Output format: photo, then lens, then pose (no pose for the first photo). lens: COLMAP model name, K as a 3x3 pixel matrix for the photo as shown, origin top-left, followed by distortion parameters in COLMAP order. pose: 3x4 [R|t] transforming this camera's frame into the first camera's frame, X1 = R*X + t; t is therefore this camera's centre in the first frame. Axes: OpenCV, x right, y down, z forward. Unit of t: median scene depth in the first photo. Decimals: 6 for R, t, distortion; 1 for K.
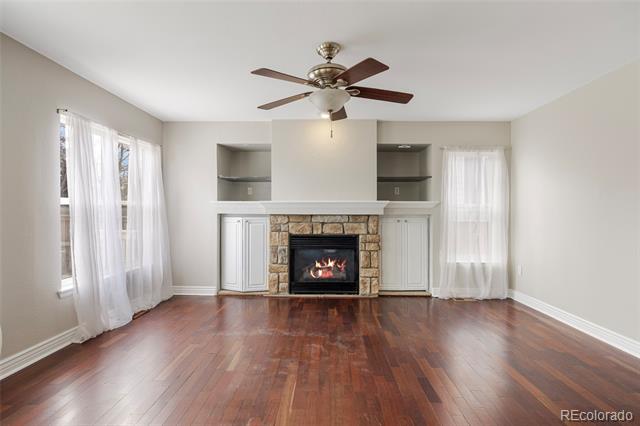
lens RADIAL K [[328.7, 0, 320.0], [0, 328.7, 213.0], [0, 0, 1]] dist [-0.006561, -0.000726]
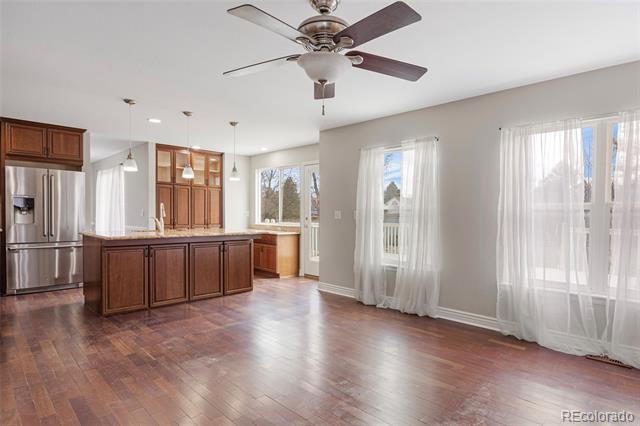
lens RADIAL K [[363.1, 0, 320.1], [0, 363.1, 223.1], [0, 0, 1]] dist [0.000121, -0.001715]
pose [[-0.713036, 0.006527, -0.701097, 0.363394], [-0.016180, 0.999537, 0.025762, -0.000061], [0.700940, 0.029713, -0.712601, 0.917157]]
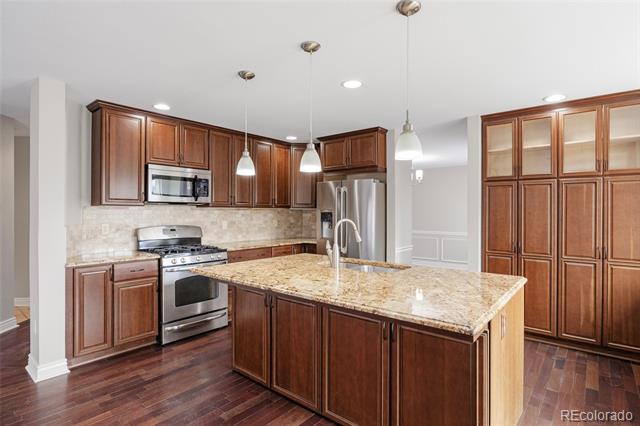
lens RADIAL K [[328.7, 0, 320.0], [0, 328.7, 213.0], [0, 0, 1]] dist [-0.006561, -0.000726]
pose [[-0.773868, -0.007031, 0.633308, -0.417443], [-0.001476, 0.999956, 0.009298, -0.040687], [-0.633346, 0.006261, -0.773844, 0.266935]]
